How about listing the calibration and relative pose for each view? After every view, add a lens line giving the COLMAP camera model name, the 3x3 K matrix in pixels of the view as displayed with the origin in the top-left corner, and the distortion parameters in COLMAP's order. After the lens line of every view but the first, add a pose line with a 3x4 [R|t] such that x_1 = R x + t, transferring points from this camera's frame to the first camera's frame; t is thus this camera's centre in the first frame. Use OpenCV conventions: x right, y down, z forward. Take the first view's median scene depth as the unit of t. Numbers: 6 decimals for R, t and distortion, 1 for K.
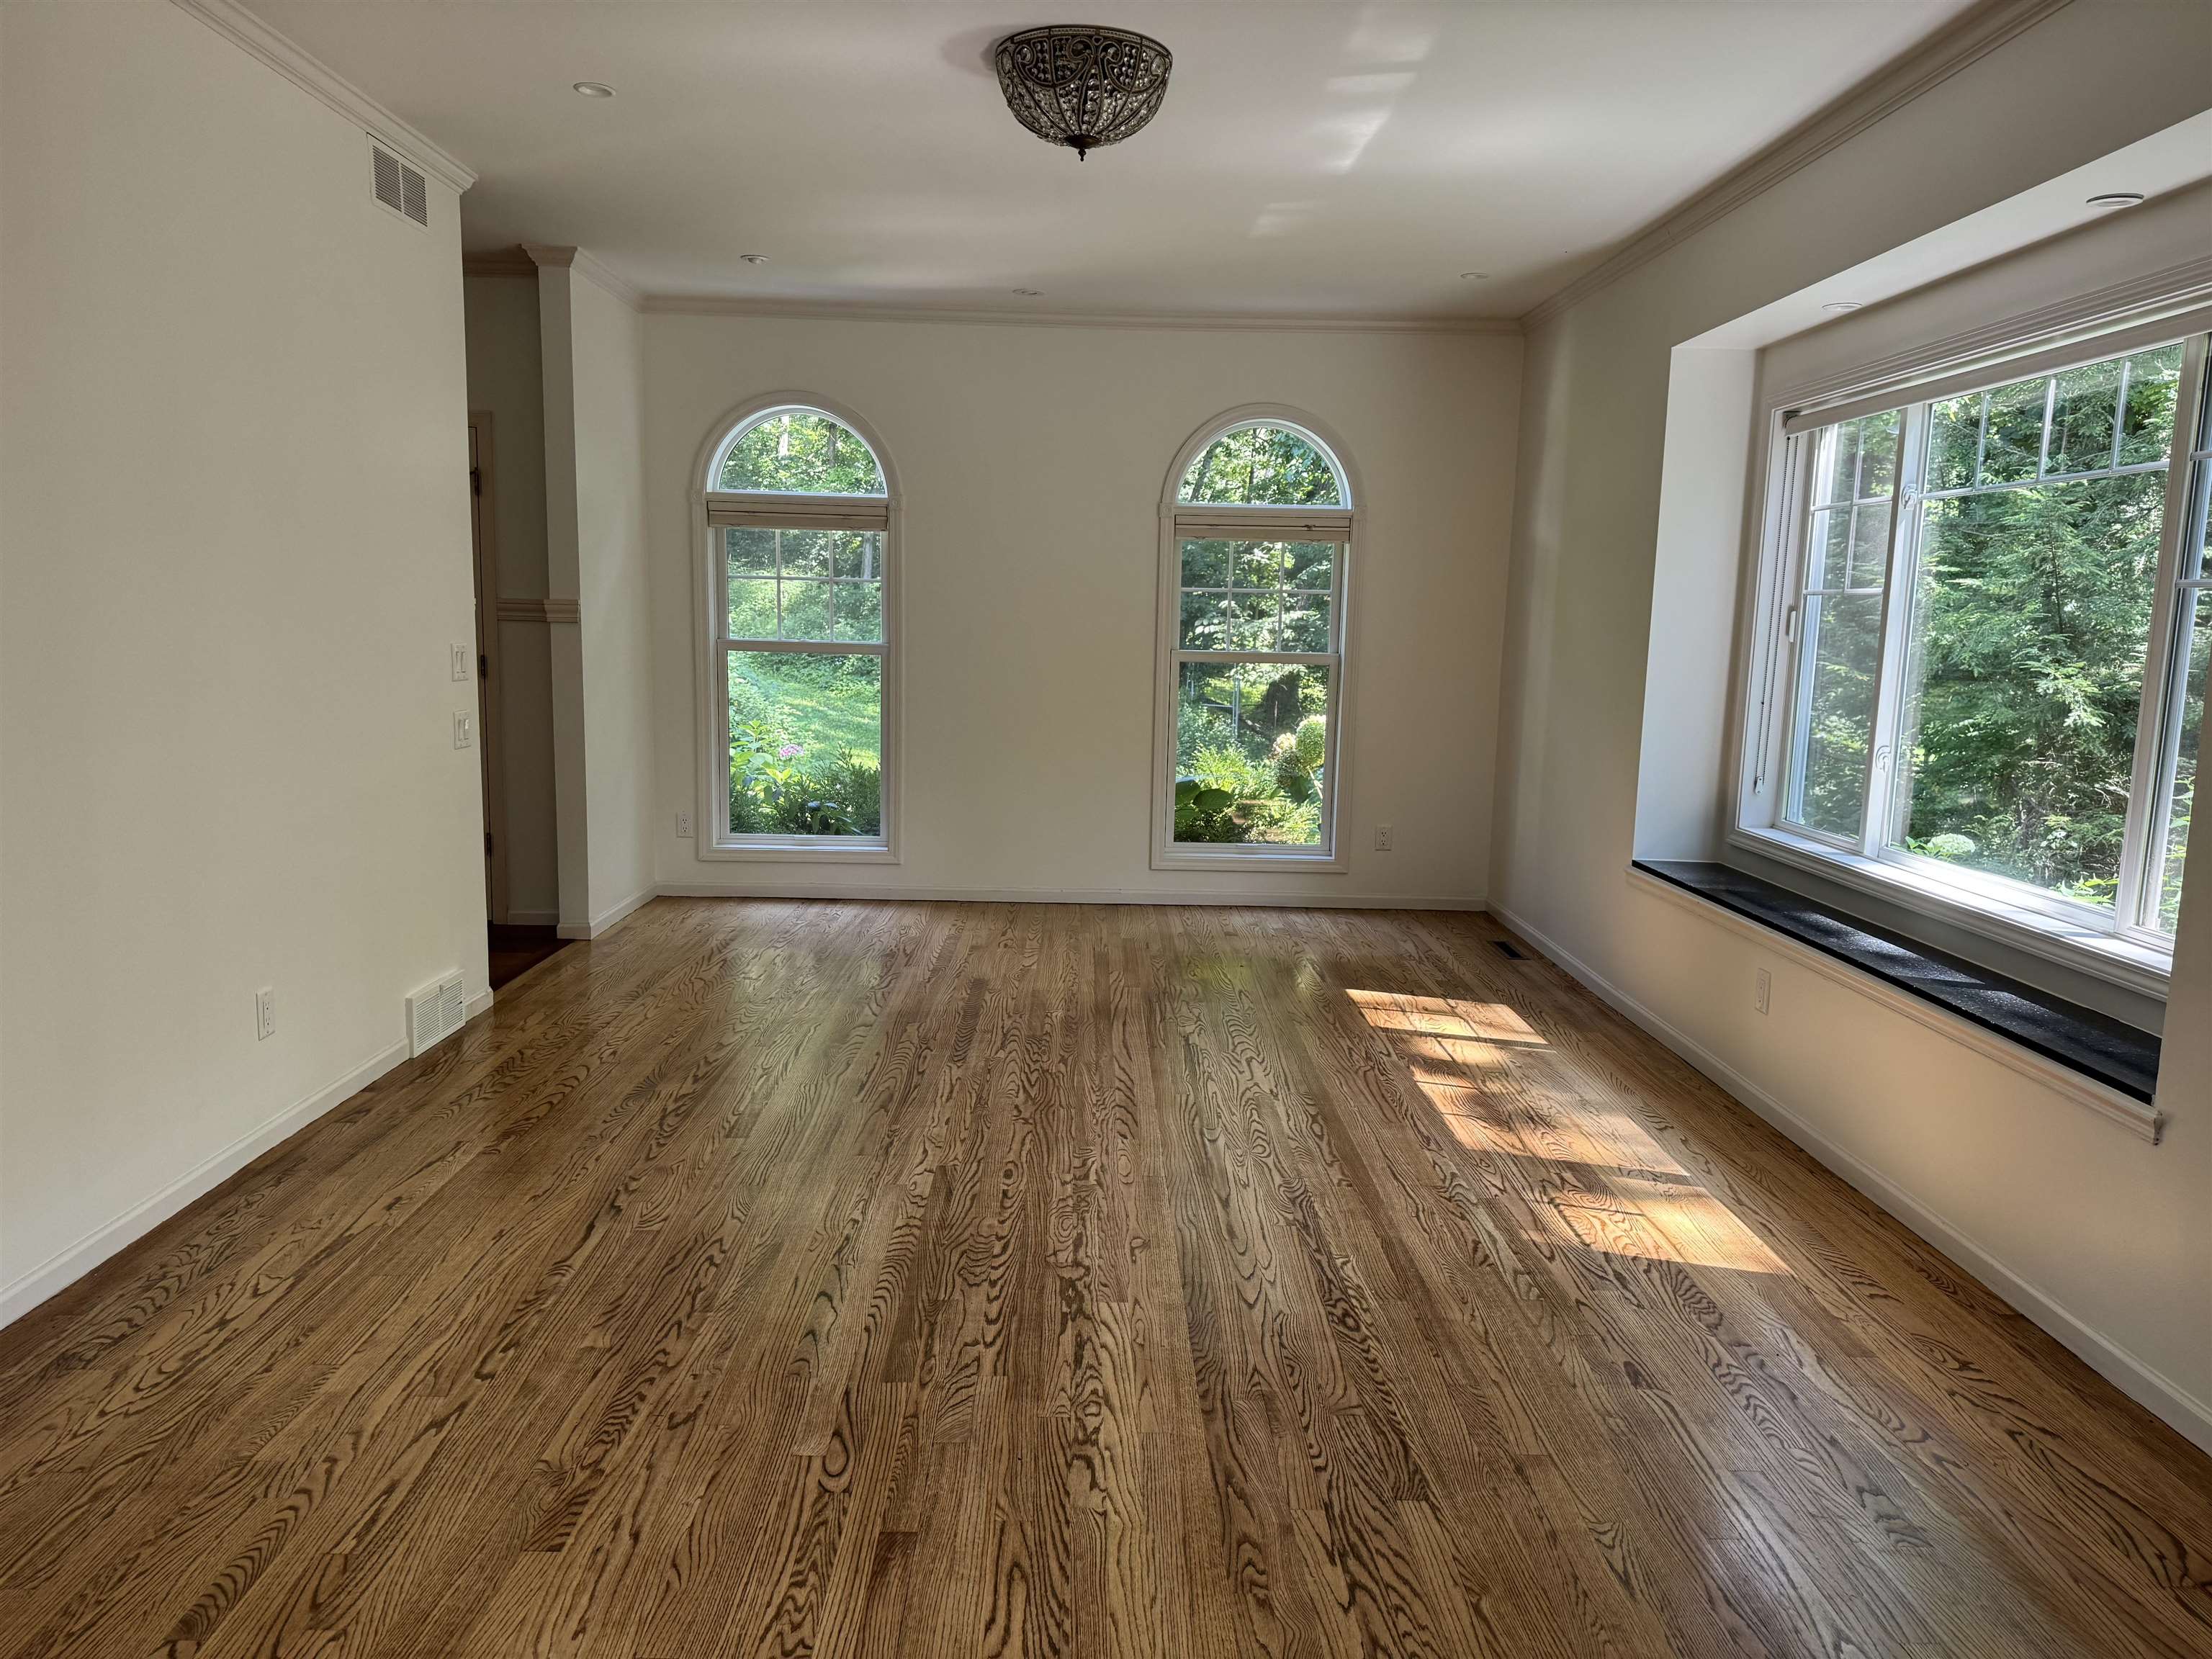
lens RADIAL K [[1534.6, 0, 1106.0], [0, 1534.6, 829.5], [0, 0, 1]] dist [0.078222, -0.088428]
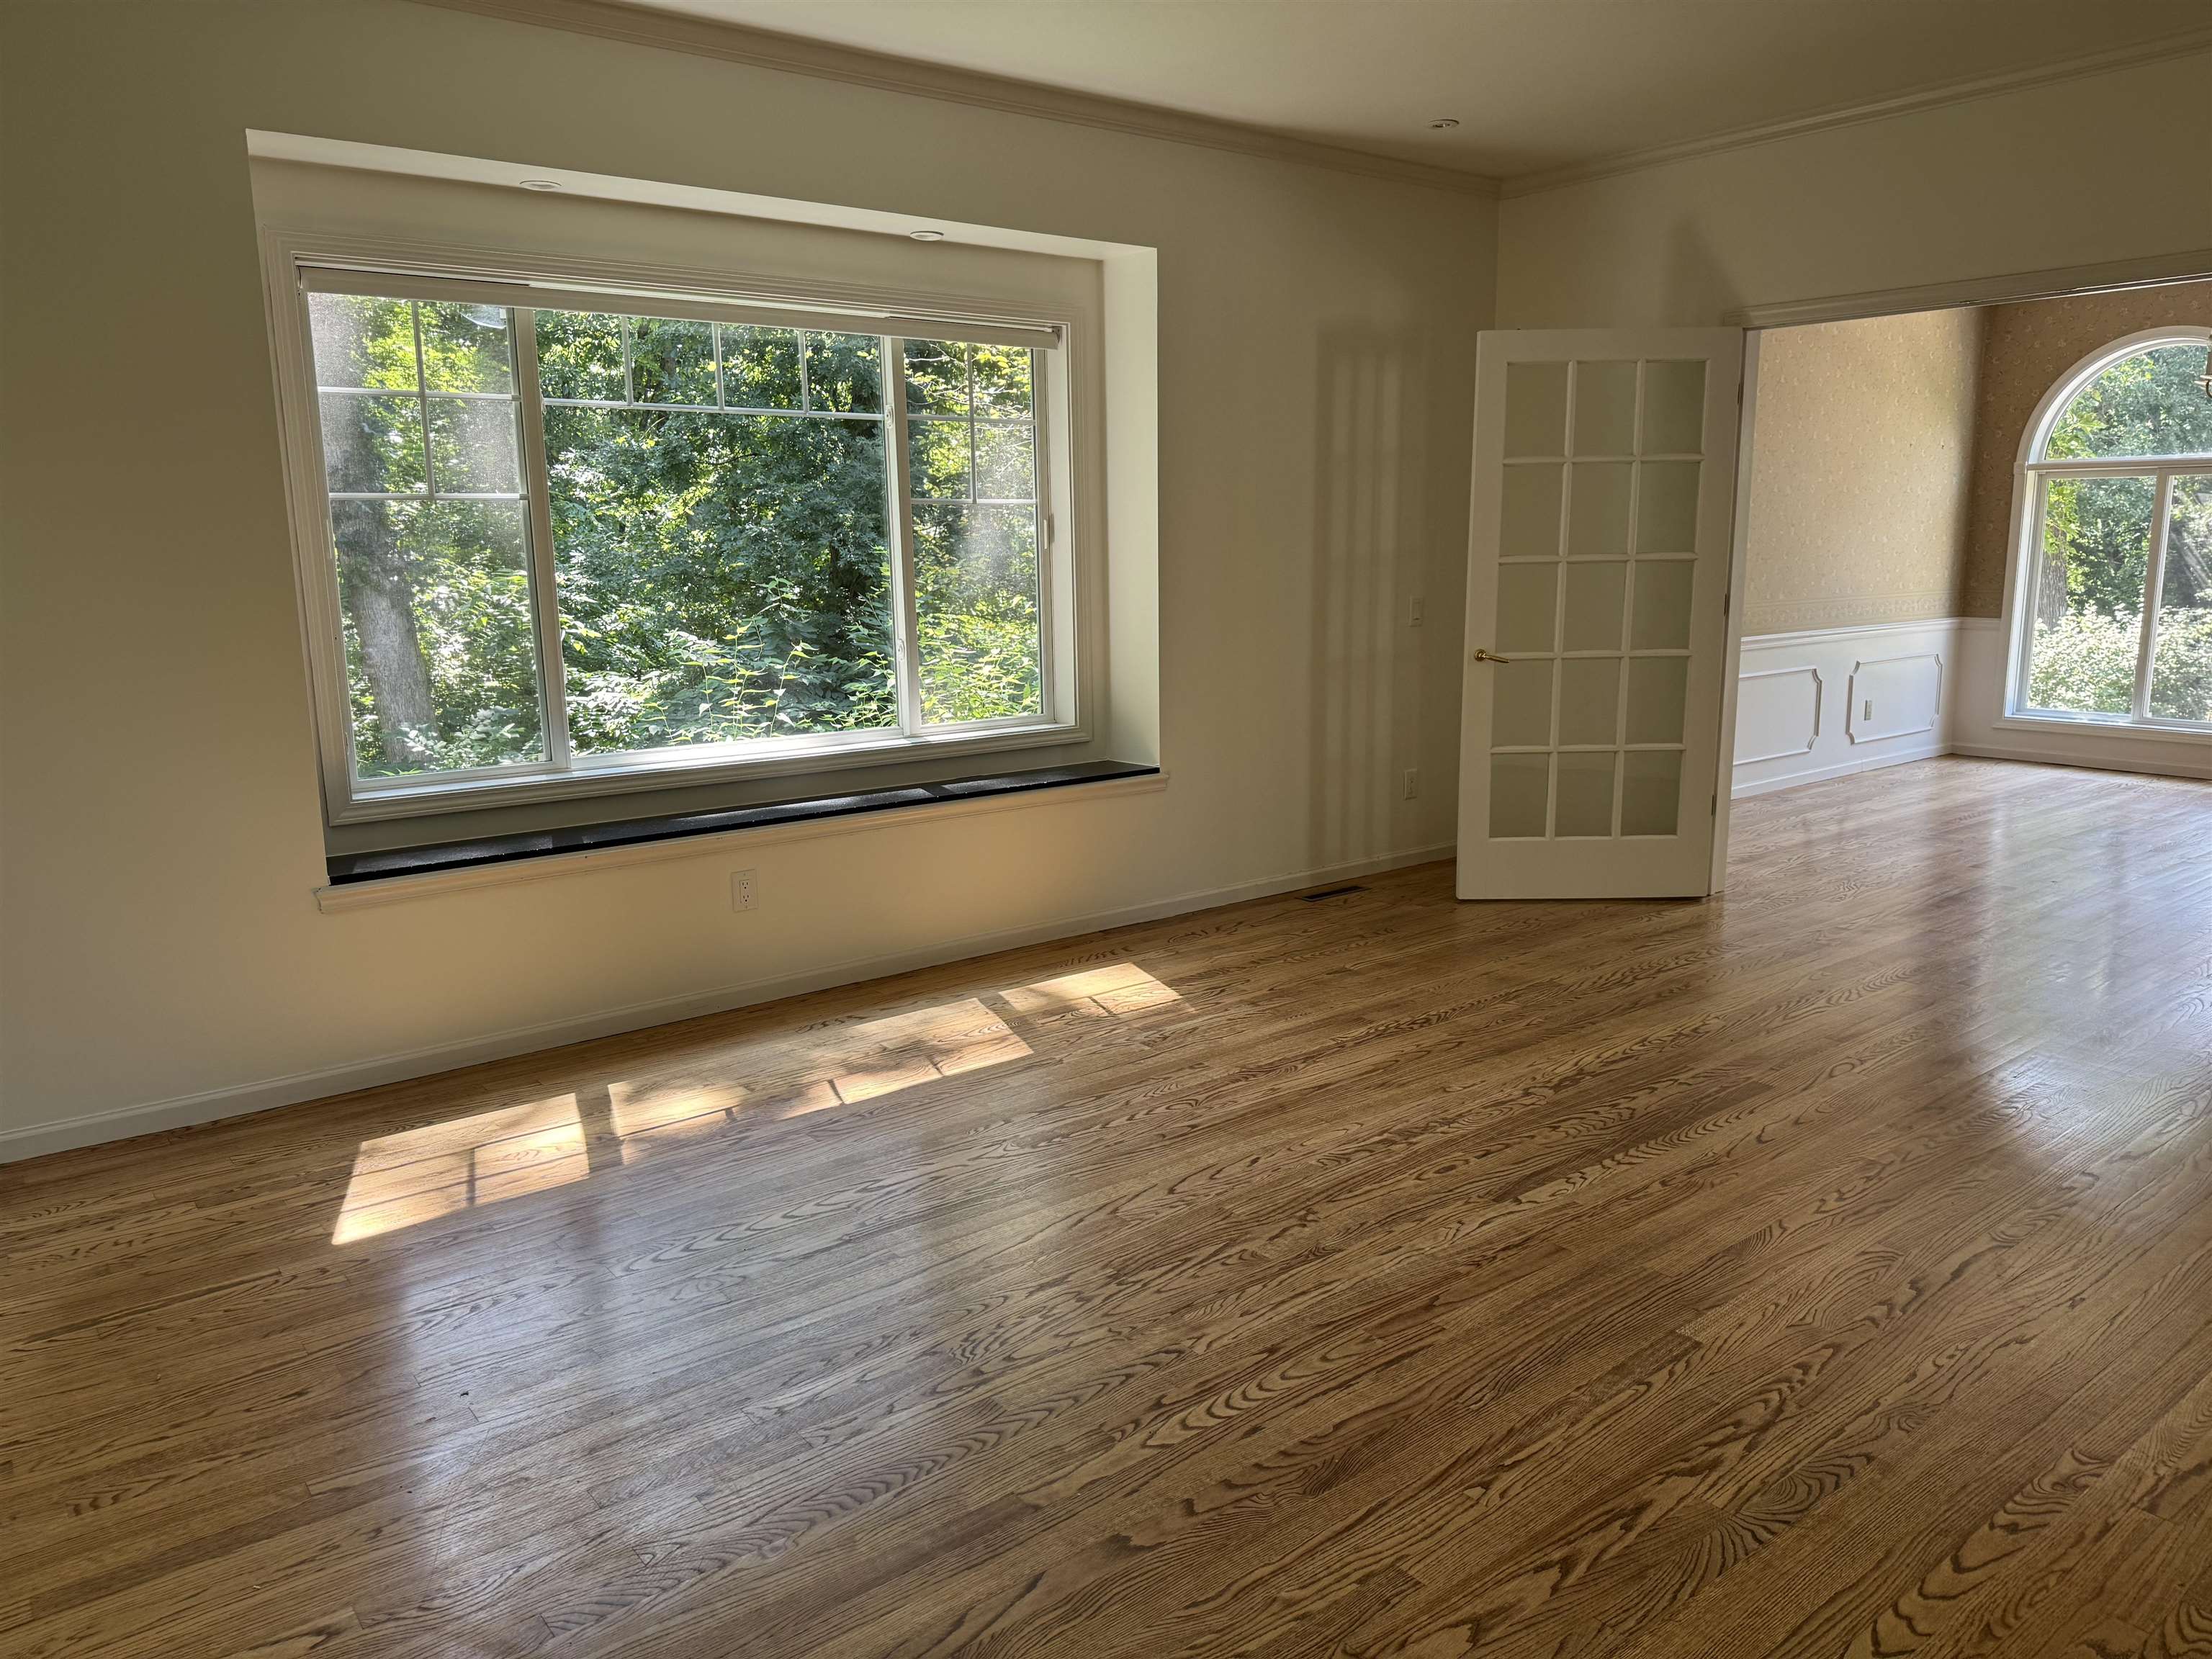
lens RADIAL K [[1534.6, 0, 1106.0], [0, 1534.6, 829.5], [0, 0, 1]] dist [0.078222, -0.088428]
pose [[-0.601946, -0.173393, 0.779484, -0.629042], [0.108325, 0.949387, 0.294839, -0.256130], [-0.791155, 0.261915, -0.552697, 1.655161]]
